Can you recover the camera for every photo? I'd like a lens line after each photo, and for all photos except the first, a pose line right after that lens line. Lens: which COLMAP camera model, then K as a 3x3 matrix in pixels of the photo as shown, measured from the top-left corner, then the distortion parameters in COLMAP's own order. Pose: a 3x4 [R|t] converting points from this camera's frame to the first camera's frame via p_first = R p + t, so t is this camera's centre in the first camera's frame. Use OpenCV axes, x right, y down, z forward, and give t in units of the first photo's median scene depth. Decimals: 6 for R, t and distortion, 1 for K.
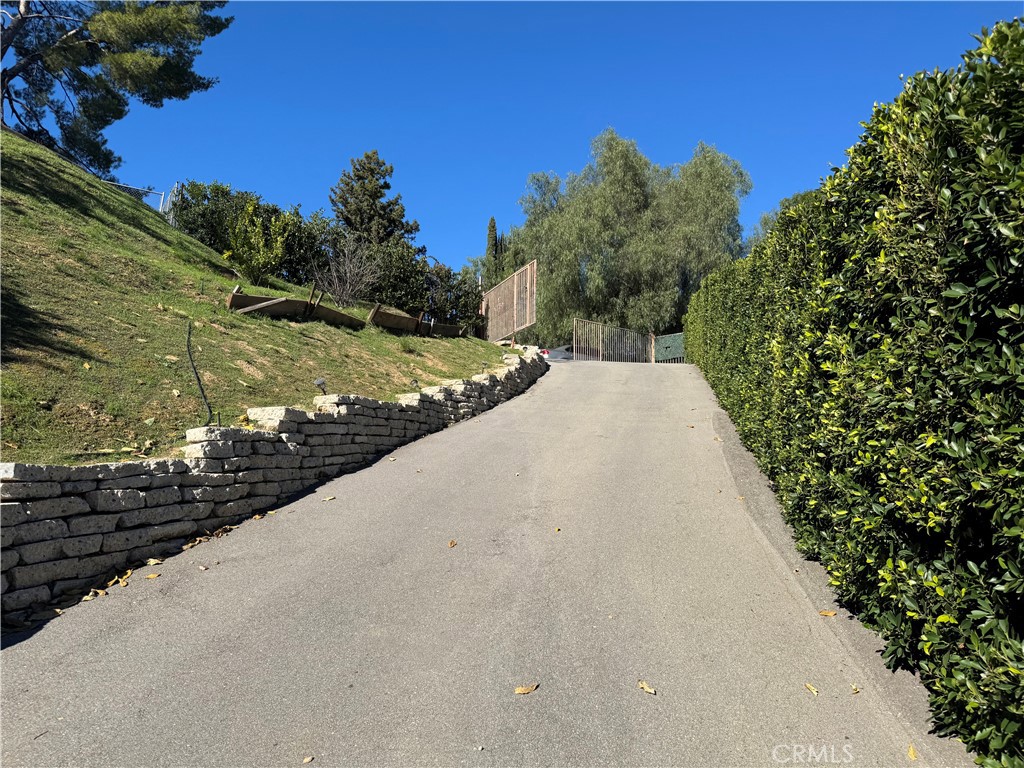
lens RADIAL K [[704.5, 0, 510.4], [0, 704.5, 398.4], [0, 0, 1]] dist [0.092269, -0.114707]
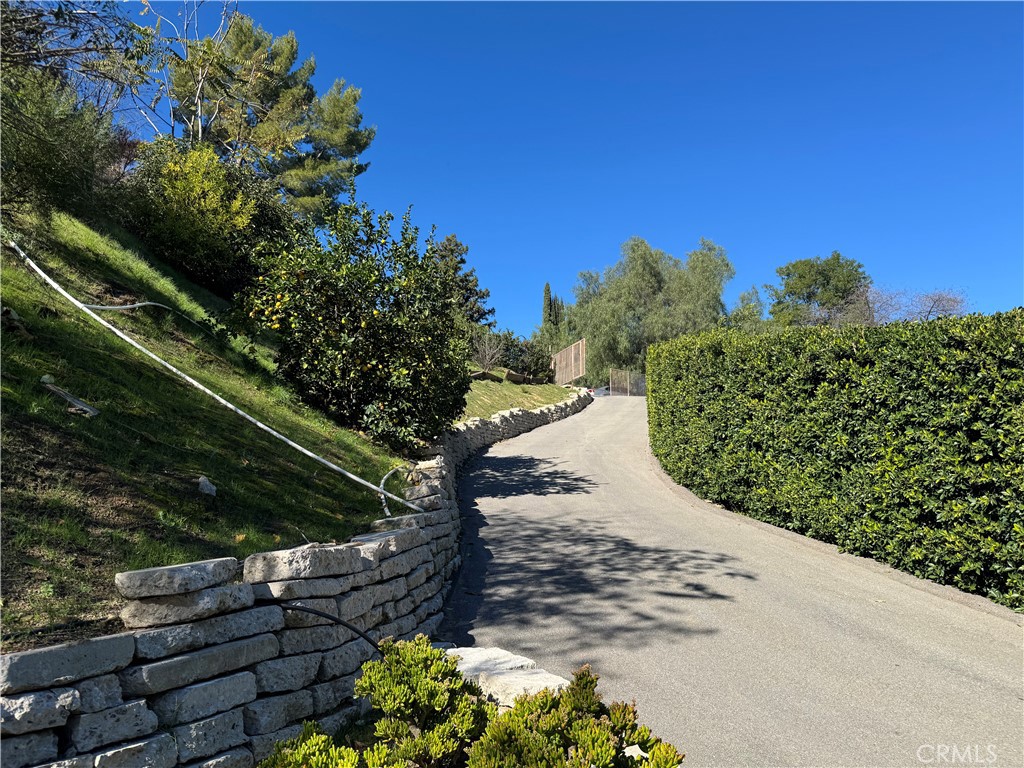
lens RADIAL K [[704.5, 0, 510.4], [0, 704.5, 398.4], [0, 0, 1]] dist [0.092269, -0.114707]
pose [[0.997552, -0.017675, -0.067654, -0.021967], [0.013929, 0.998364, -0.055448, 0.031675], [0.068524, 0.054370, 0.996167, -0.513291]]
